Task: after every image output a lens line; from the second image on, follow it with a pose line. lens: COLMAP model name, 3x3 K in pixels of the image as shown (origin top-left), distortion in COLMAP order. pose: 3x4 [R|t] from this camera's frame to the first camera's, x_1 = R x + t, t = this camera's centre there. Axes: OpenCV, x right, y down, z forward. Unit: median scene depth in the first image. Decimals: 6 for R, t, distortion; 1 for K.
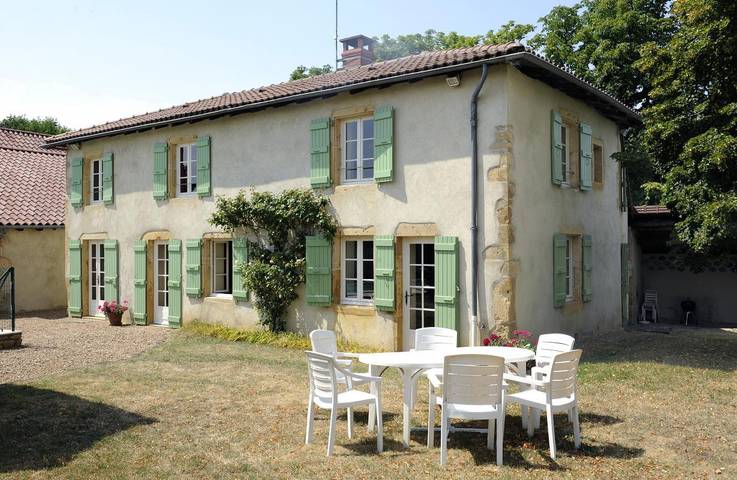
lens RADIAL K [[614.7, 0, 368.1], [0, 614.7, 239.0], [0, 0, 1]] dist [-0.004617, 0.008833]
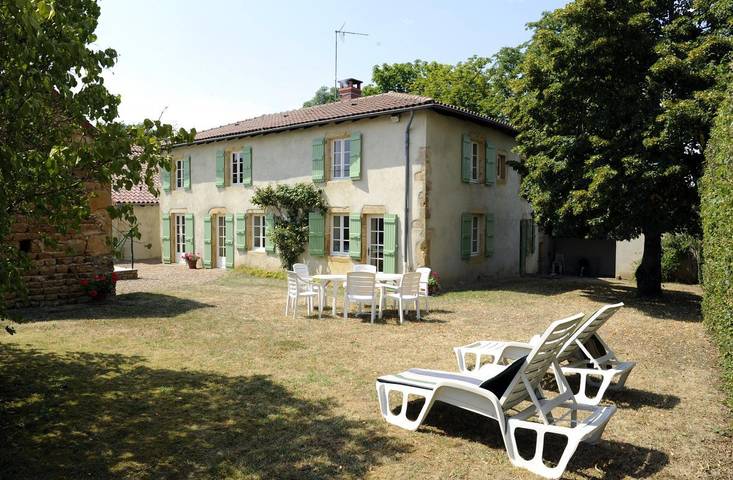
lens RADIAL K [[497.6, 0, 367.6], [0, 497.6, 240.9], [0, 0, 1]] dist [-0.046840, -0.002283]
pose [[0.998943, 0.012684, -0.044185, 0.104998], [-0.010124, 0.998283, 0.057691, -0.007131], [0.044841, -0.057183, 0.997356, -0.274454]]
